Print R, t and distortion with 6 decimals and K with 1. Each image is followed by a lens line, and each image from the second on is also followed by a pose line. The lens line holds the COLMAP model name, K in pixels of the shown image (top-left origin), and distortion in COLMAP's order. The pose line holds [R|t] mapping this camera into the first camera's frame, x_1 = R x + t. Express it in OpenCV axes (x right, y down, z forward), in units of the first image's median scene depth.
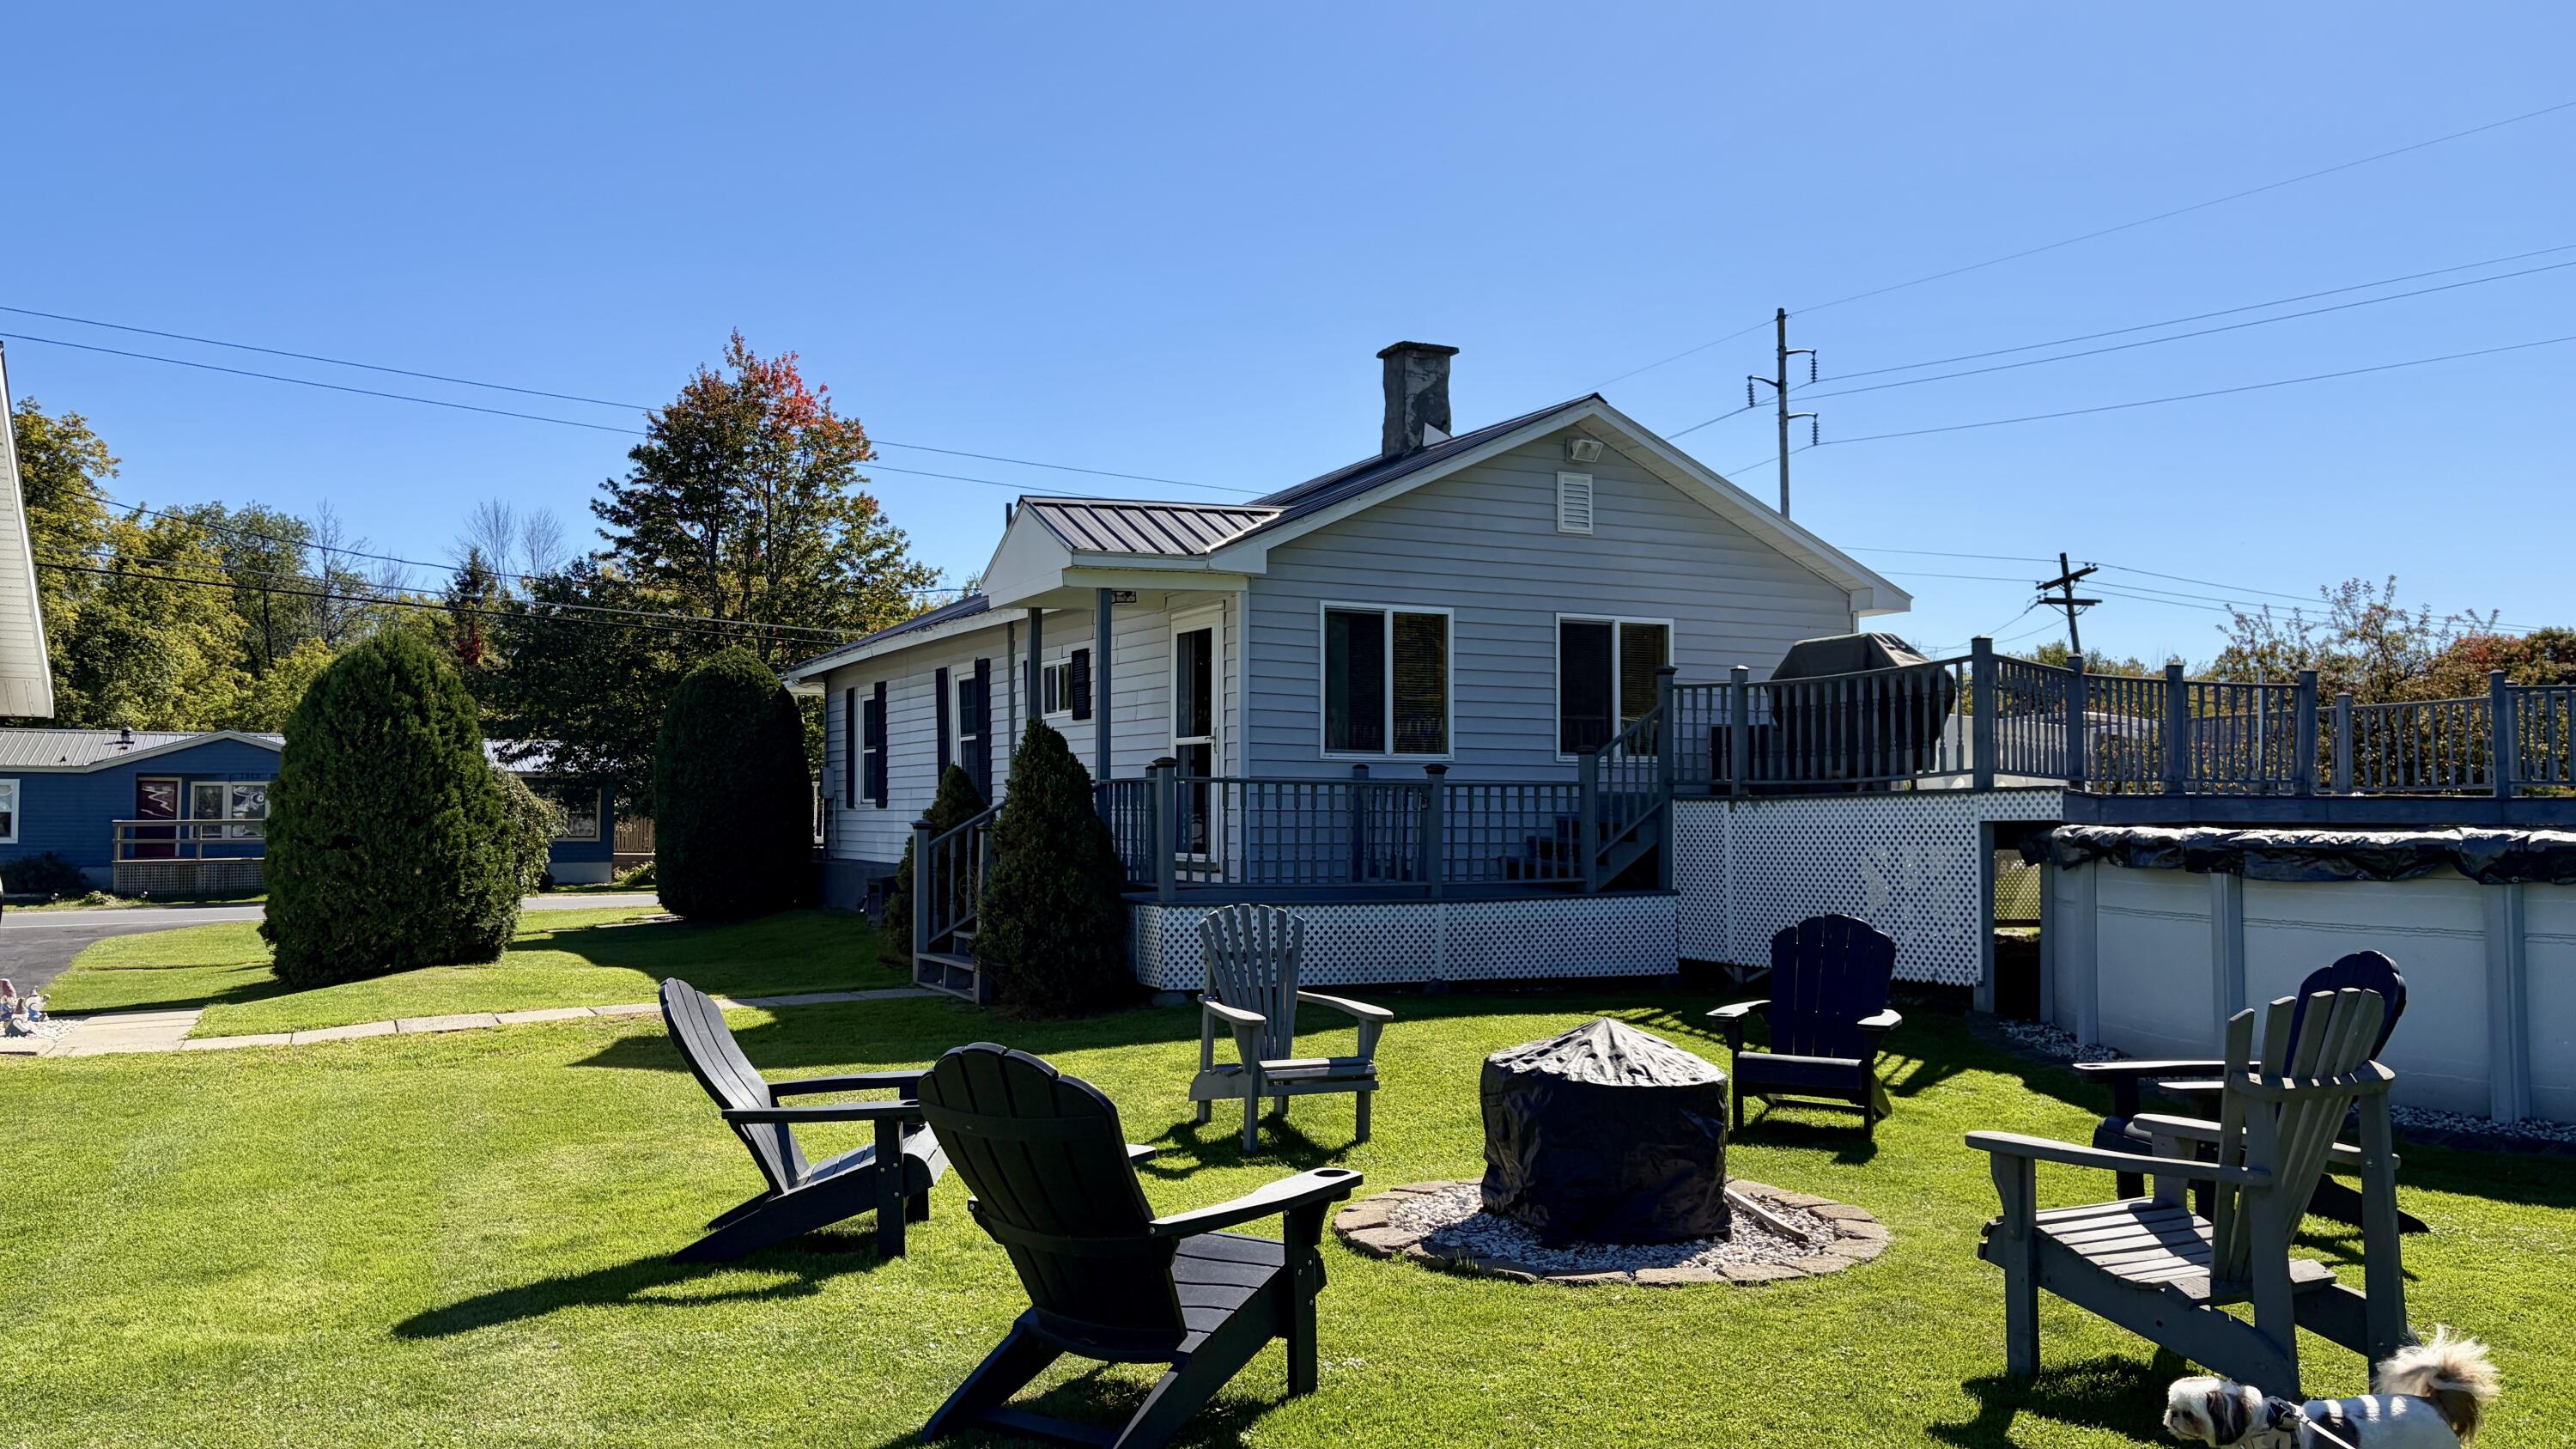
lens RADIAL K [[2027.5, 0, 1288.0], [0, 2027.5, 724.5], [0, 0, 1]] dist [0.032229, -0.004333]
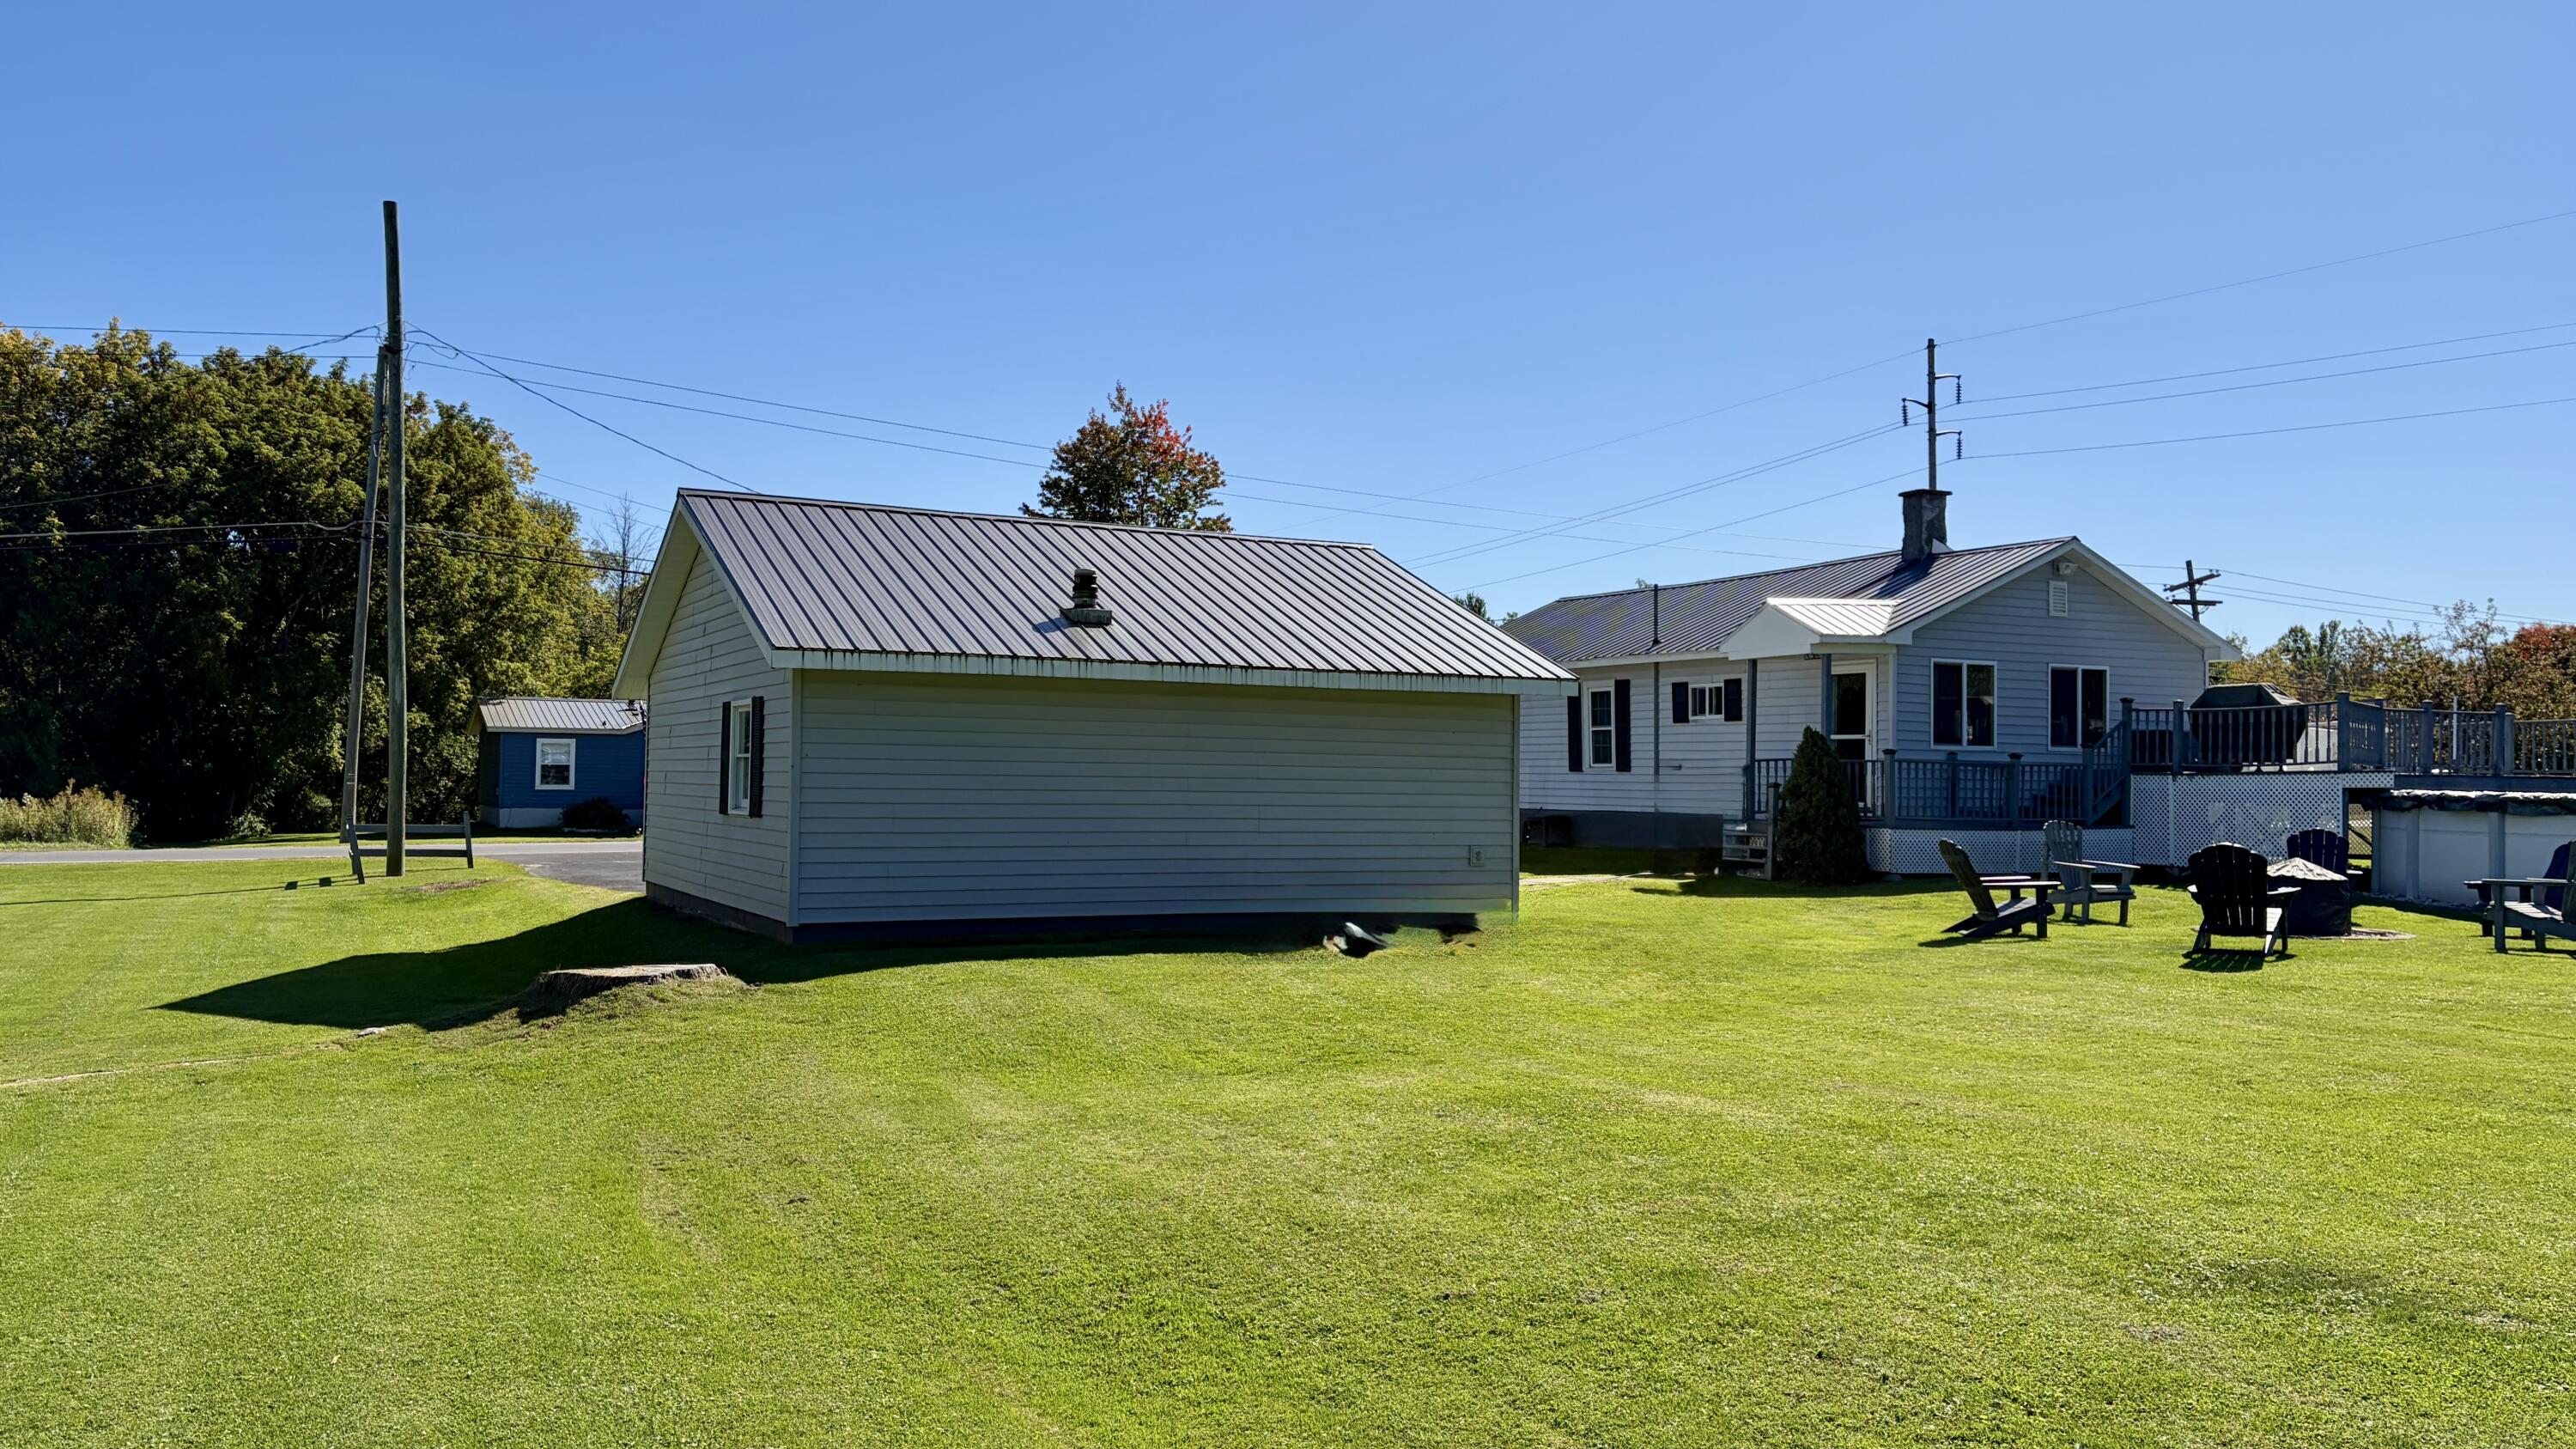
lens RADIAL K [[1936.8, 0, 1288.0], [0, 1936.8, 724.5], [0, 0, 1]] dist [-0.002162, -0.000836]
pose [[0.998958, 0.010181, -0.044490, -0.429366], [-0.009447, 0.999816, 0.016677, -0.024654], [0.044651, -0.016239, 0.998871, -0.646873]]
